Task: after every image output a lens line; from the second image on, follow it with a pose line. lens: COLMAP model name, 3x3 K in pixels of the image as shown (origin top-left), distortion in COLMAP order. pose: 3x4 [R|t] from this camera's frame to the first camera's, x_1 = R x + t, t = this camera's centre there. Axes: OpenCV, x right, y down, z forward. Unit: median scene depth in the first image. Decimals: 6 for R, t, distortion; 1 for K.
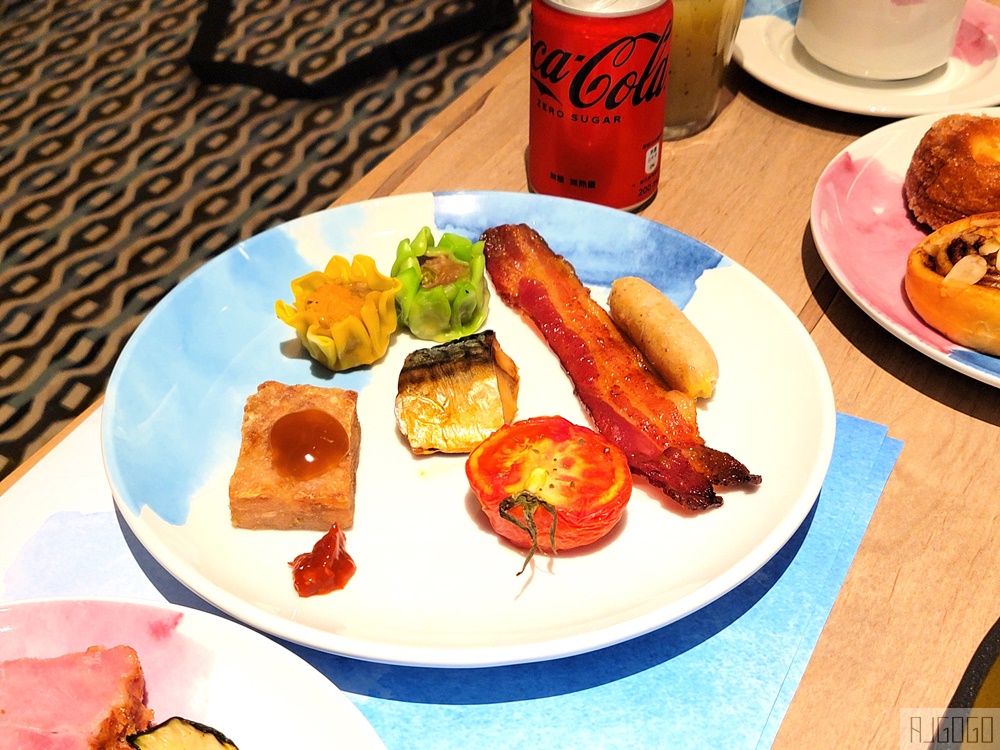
lens RADIAL K [[1195.3, 0, 466.6], [0, 1195.3, 378.6], [0, 0, 1]] dist [0.016377, 0.000000]
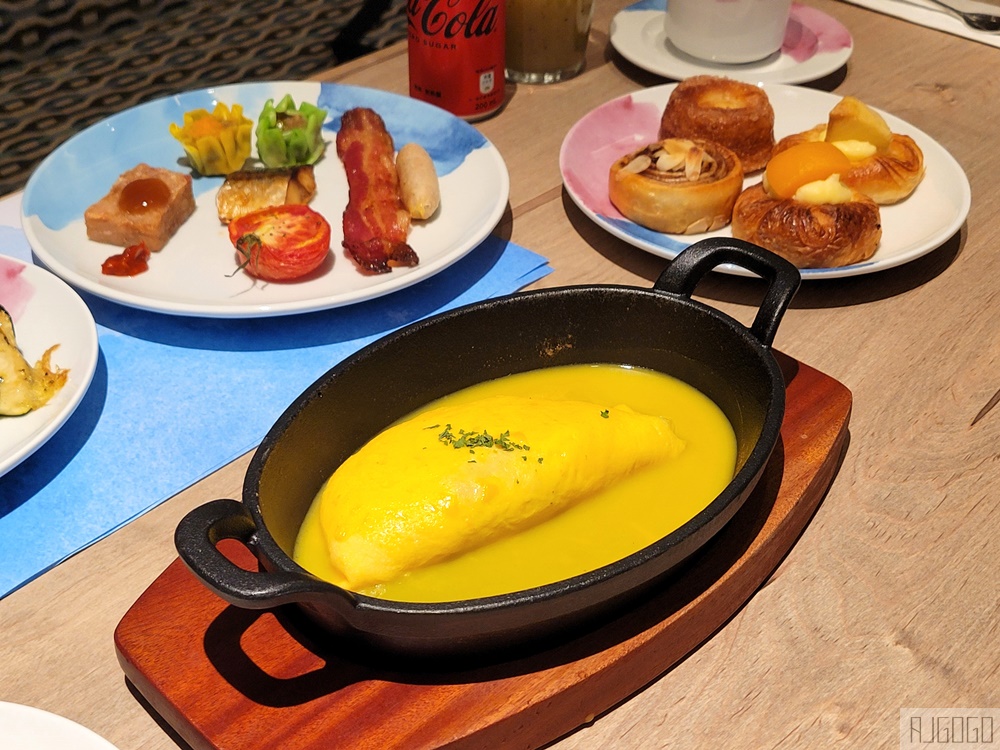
lens RADIAL K [[1195.3, 0, 506.9], [0, 1195.3, 380.2], [0, 0, 1]] dist [0.016377, 0.000000]
pose [[0.970367, 0.158070, -0.182760, 0.550034], [-0.167361, 0.985221, -0.036481, 0.227320], [0.174292, 0.065987, 0.982481, -0.370176]]
